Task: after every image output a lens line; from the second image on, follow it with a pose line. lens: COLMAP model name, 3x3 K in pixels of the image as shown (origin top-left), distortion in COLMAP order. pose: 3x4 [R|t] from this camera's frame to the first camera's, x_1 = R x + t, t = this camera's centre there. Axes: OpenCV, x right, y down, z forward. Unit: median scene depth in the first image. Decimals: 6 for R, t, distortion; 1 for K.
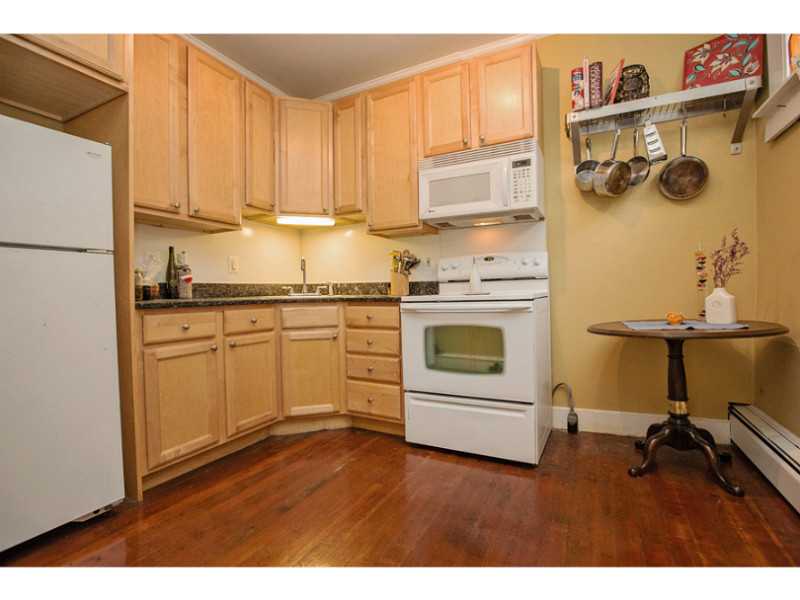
lens RADIAL K [[371.4, 0, 399.1], [0, 371.4, 297.9], [0, 0, 1]] dist [-0.067300, 0.032178]
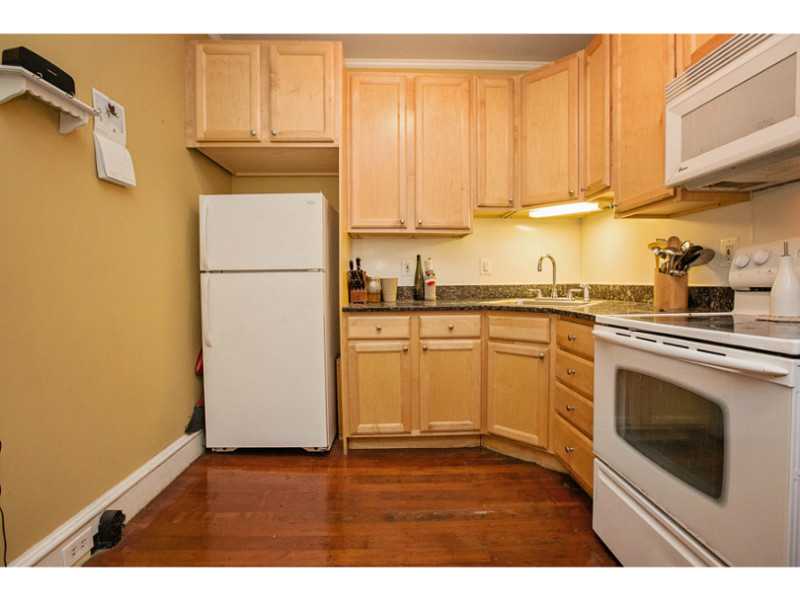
lens RADIAL K [[371.4, 0, 399.1], [0, 371.4, 297.9], [0, 0, 1]] dist [-0.067300, 0.032178]
pose [[0.496655, 0.044564, -0.866803, 0.369978], [-0.012566, 0.998946, 0.044158, -0.054504], [0.867857, -0.011039, 0.496691, 0.346969]]
